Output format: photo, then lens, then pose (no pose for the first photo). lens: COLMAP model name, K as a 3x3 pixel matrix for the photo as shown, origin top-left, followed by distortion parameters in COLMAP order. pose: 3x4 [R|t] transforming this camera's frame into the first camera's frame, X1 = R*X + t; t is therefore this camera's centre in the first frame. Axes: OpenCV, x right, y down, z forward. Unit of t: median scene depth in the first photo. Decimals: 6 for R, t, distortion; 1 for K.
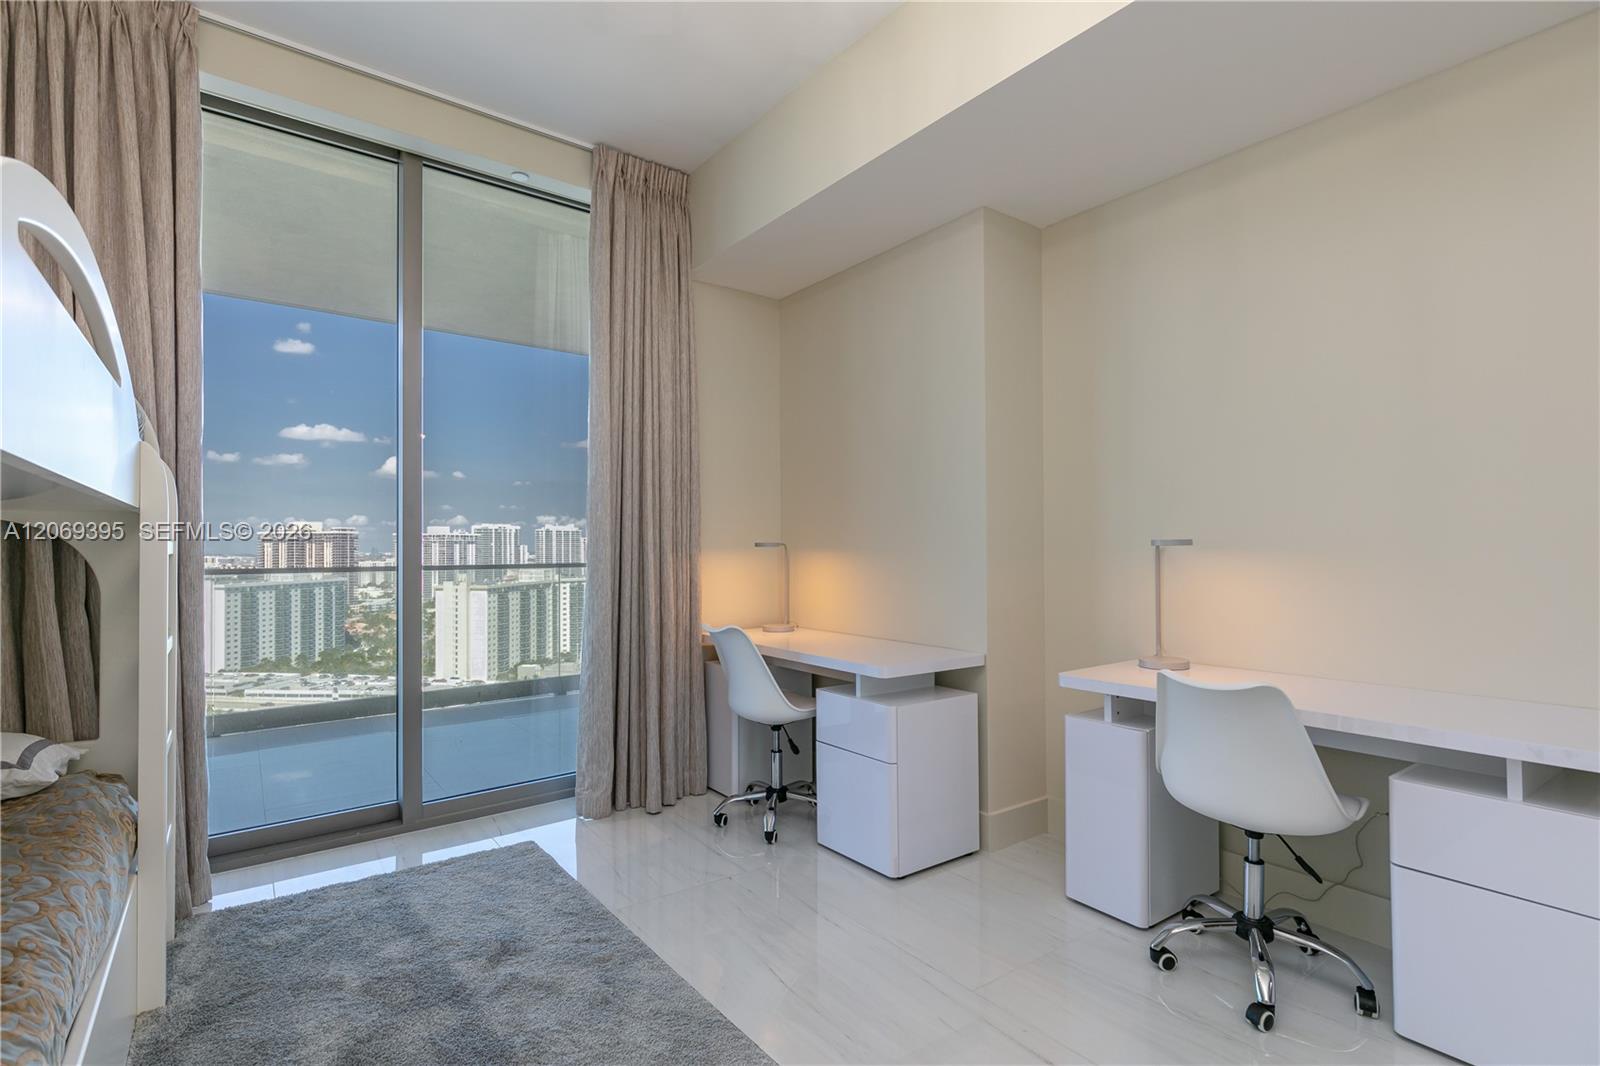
lens RADIAL K [[741.7, 0, 800.0], [0, 741.7, 533.0], [0, 0, 1]] dist [-0.000572, -0.000378]
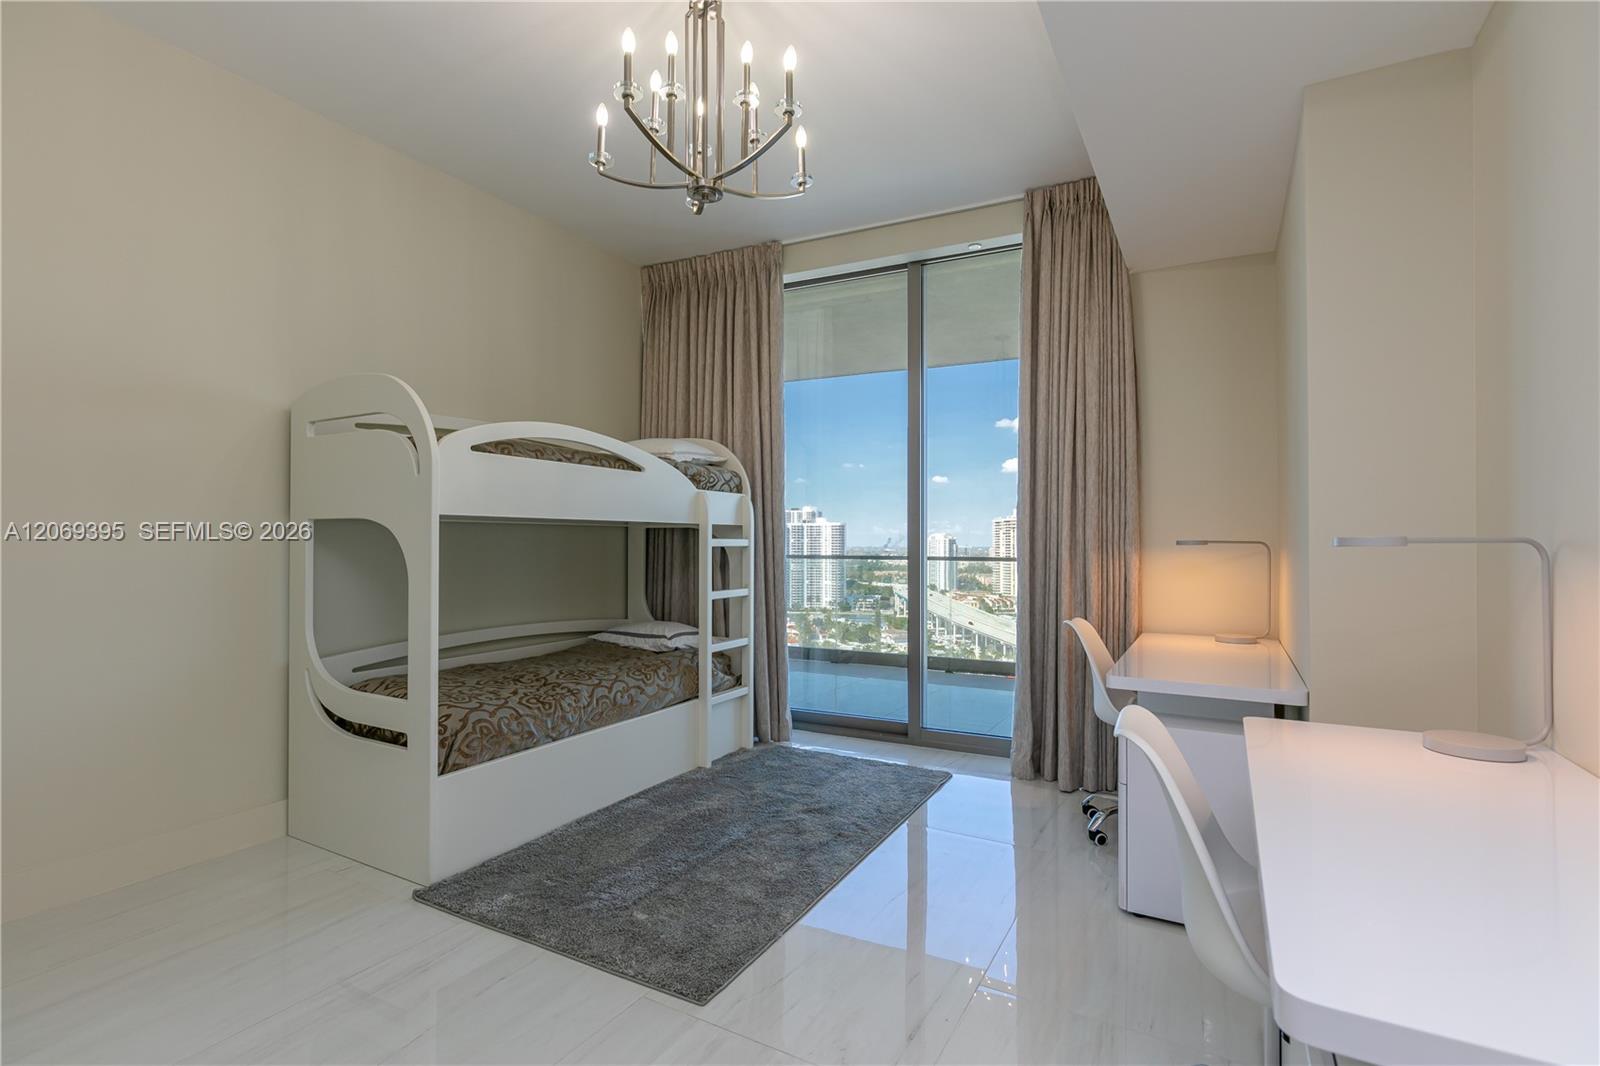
lens RADIAL K [[708.4, 0, 800.0], [0, 708.4, 533.0], [0, 0, 1]] dist [-0.001077, -0.000046]
pose [[0.459561, -0.003613, -0.888139, 0.558685], [0.009942, 0.999950, 0.001076, -0.003255], [0.888090, -0.009324, 0.459574, 0.192942]]
